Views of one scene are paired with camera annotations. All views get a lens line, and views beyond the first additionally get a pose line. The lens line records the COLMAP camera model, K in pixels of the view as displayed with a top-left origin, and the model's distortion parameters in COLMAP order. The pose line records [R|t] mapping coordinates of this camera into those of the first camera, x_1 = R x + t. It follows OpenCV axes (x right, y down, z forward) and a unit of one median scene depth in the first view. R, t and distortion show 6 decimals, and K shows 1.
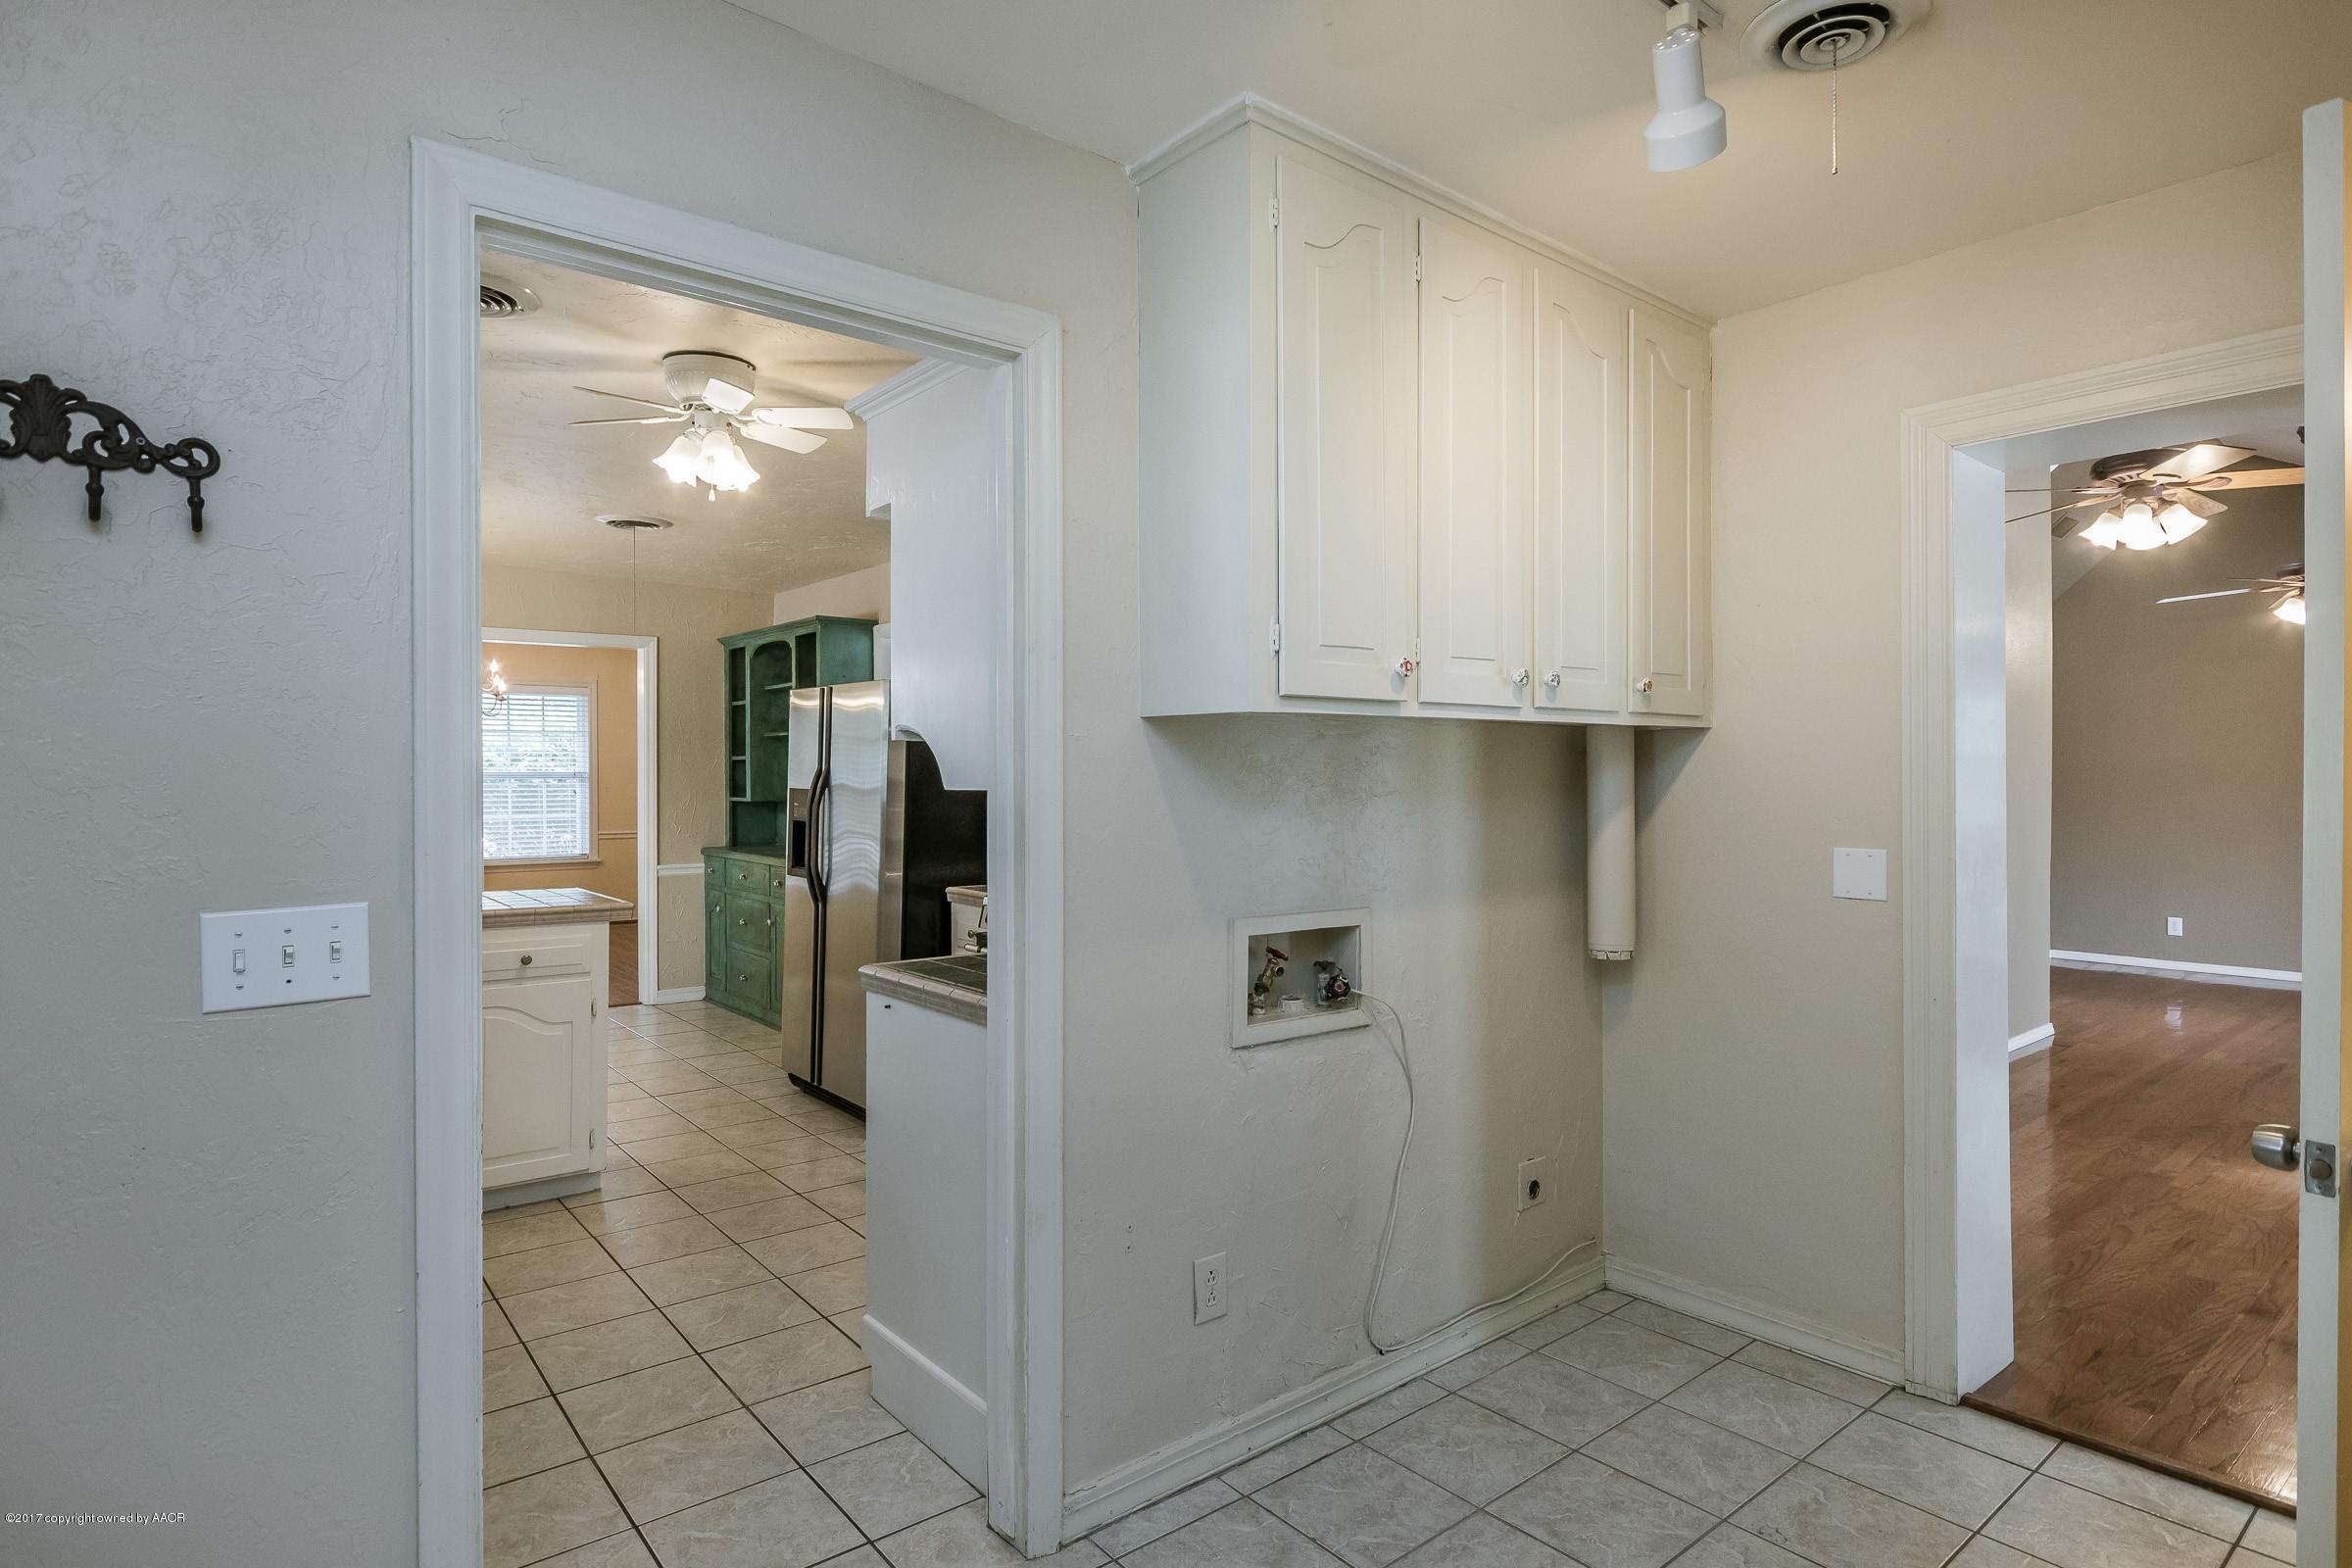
lens RADIAL K [[1220.1, 0, 1176.0], [0, 1220.1, 784.0], [0, 0, 1]] dist [0.001050, 0.000081]
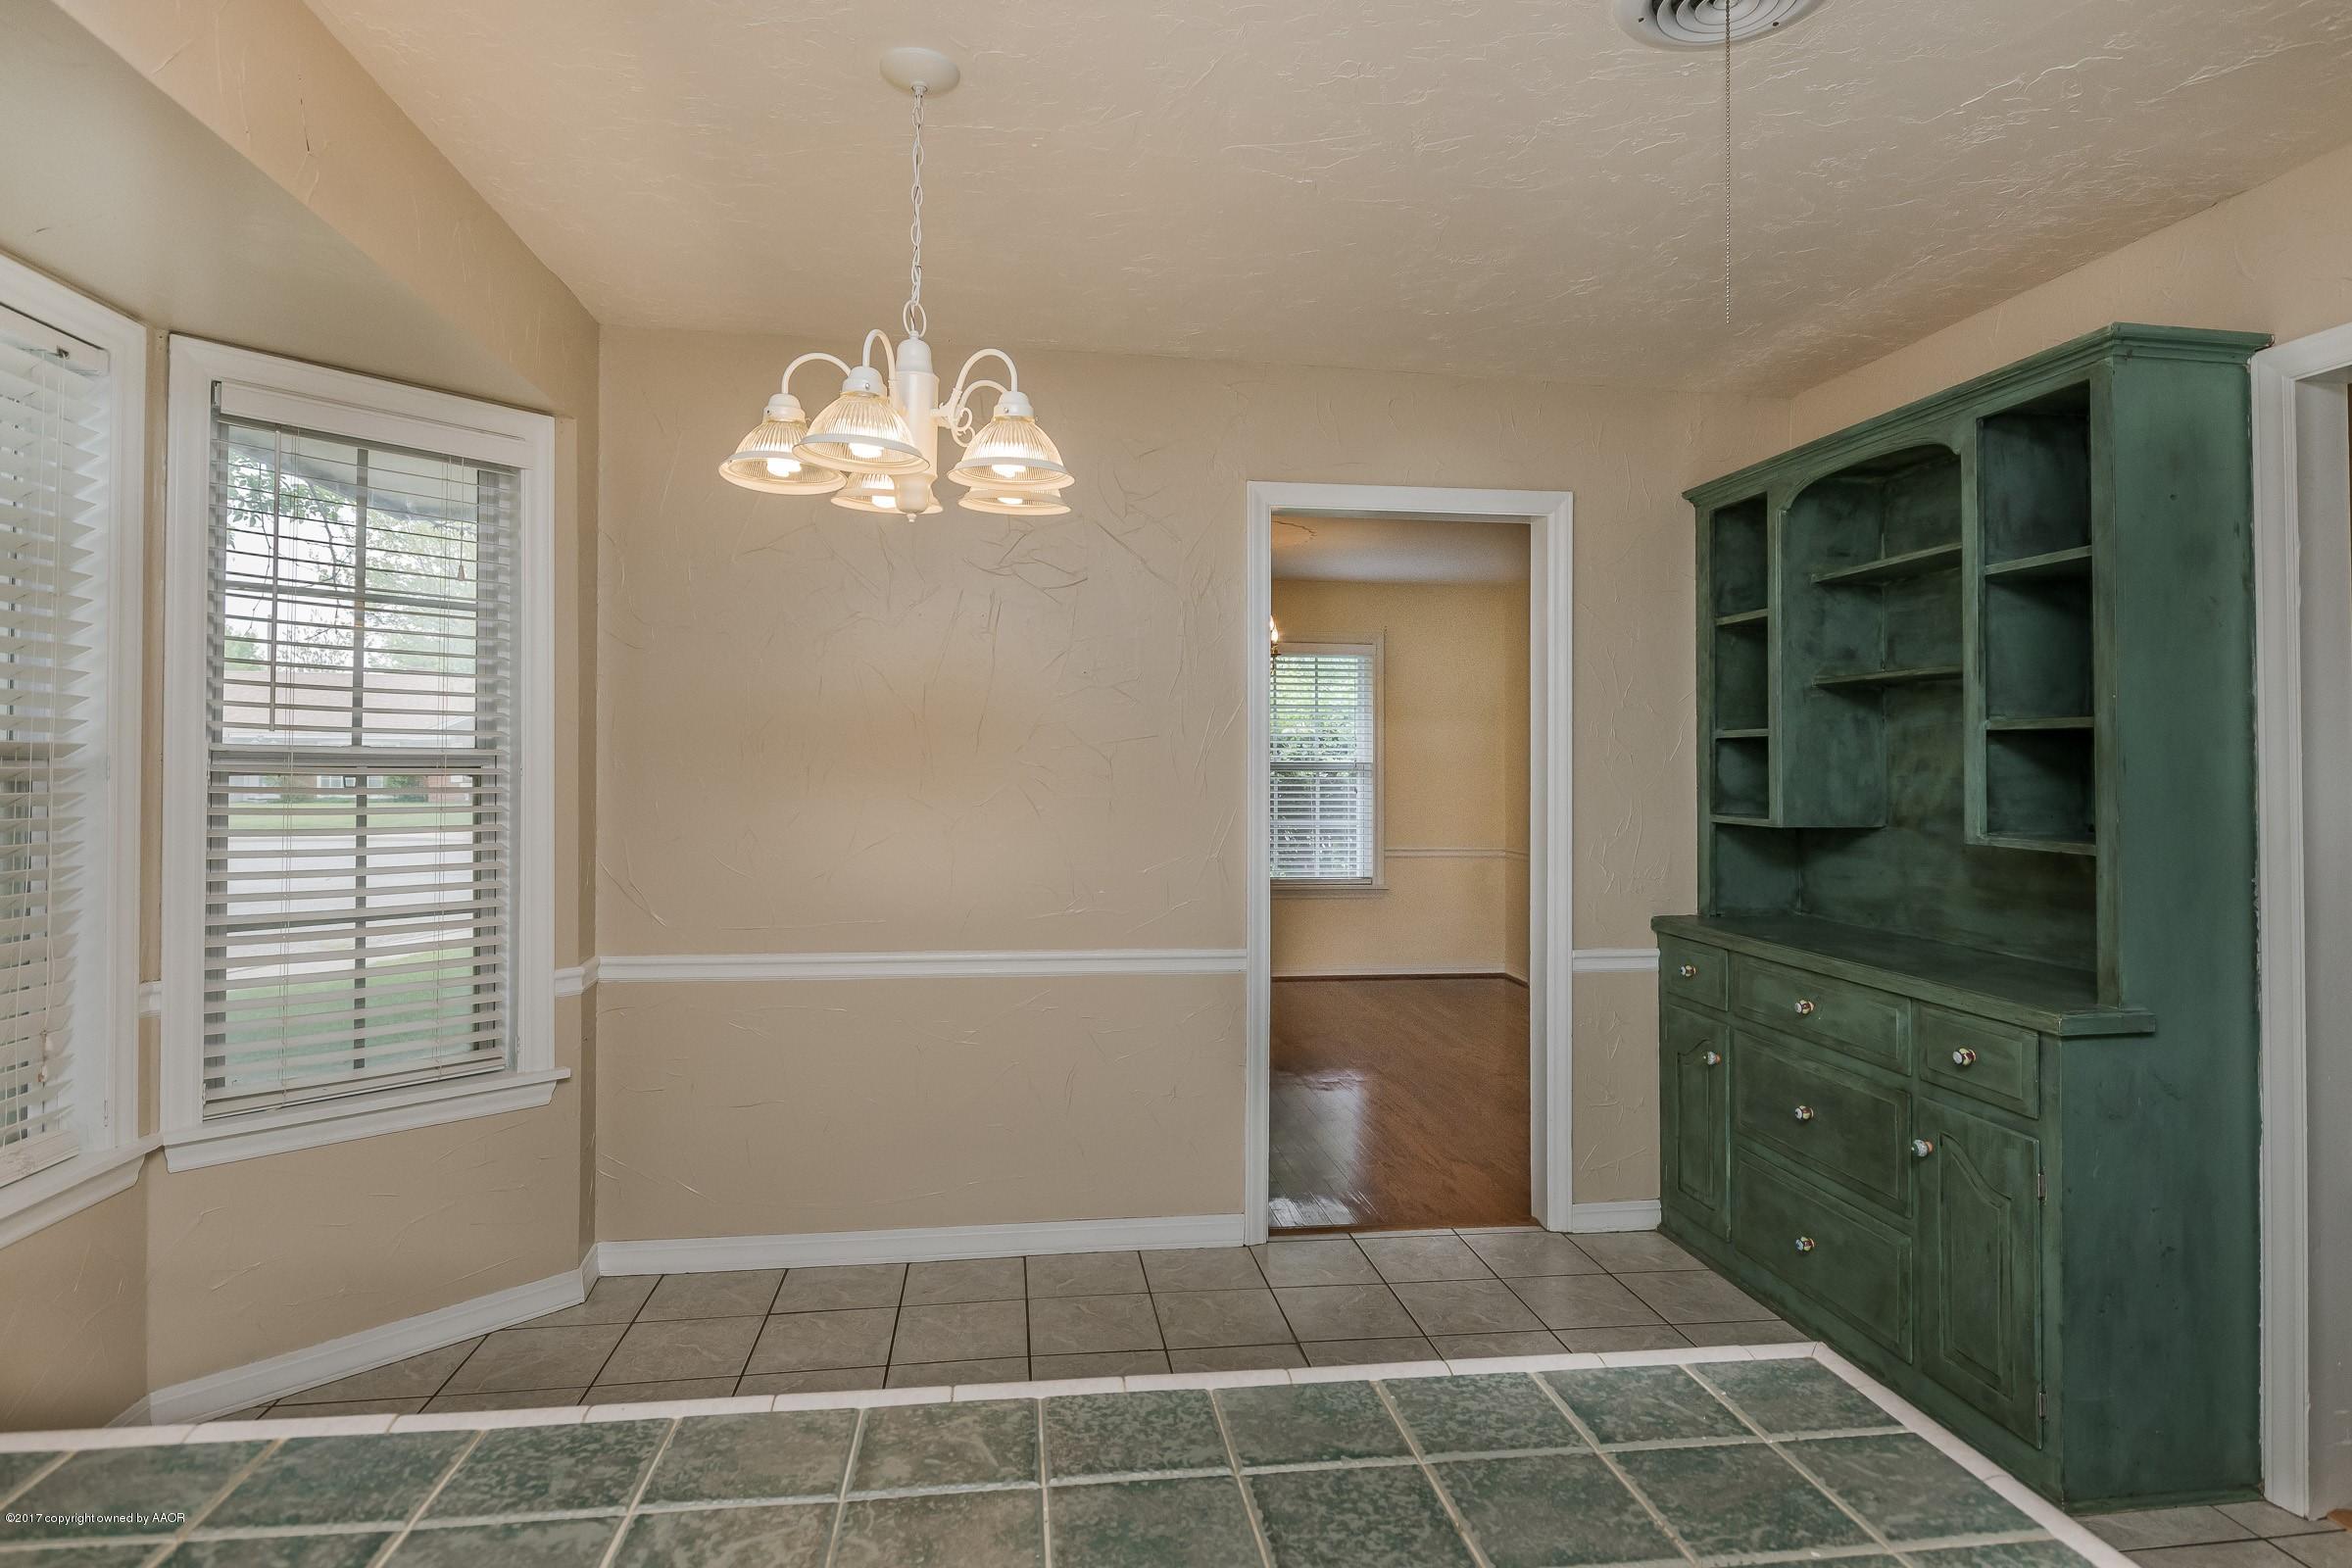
lens RADIAL K [[1303.3, 0, 1174.2], [0, 1303.3, 764.2], [0, 0, 1]] dist [-0.003196, -0.001496]
pose [[0.848461, 0.005132, -0.529232, -0.282260], [-0.010445, 0.999921, -0.007049, -0.003420], [0.529154, 0.011509, 0.848448, 0.463961]]
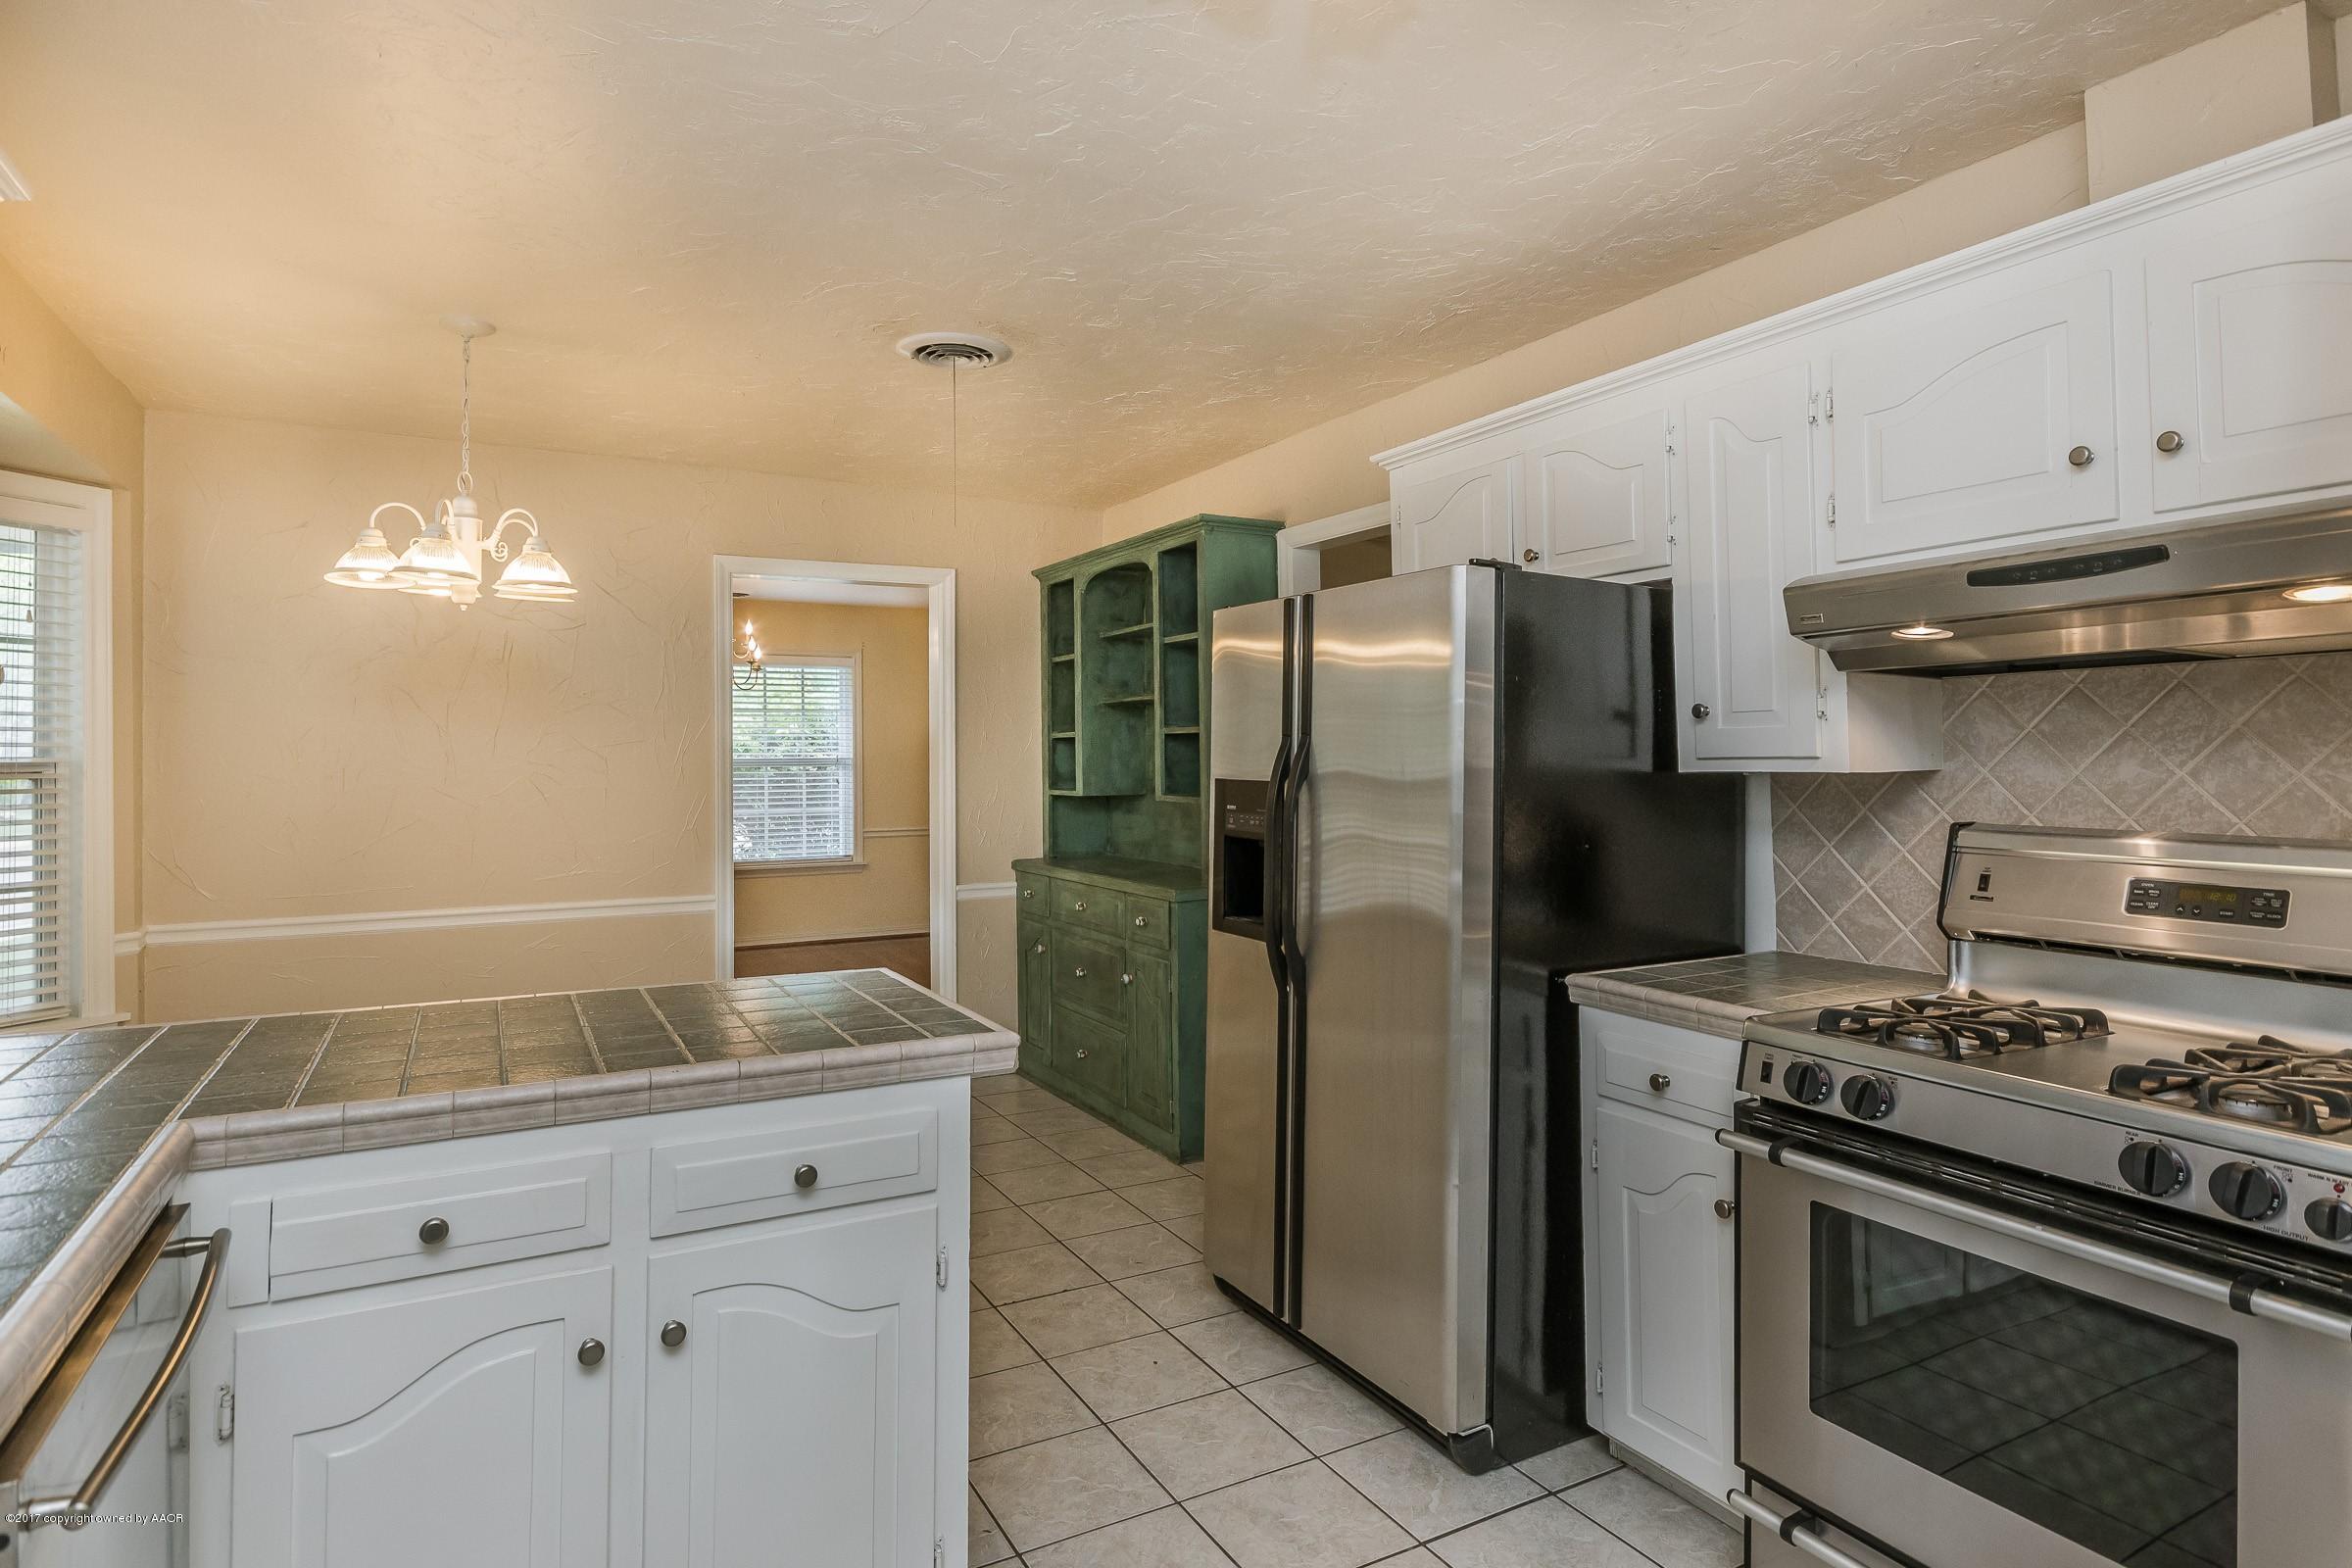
lens RADIAL K [[1269.4, 0, 1188.7], [0, 1269.4, 735.1], [0, 0, 1]] dist [0.000274, -0.000138]
pose [[0.984123, -0.012059, -0.177077, -0.157447], [0.007593, 0.999636, -0.025879, -0.001352], [0.177325, 0.024123, 0.983857, 0.287536]]
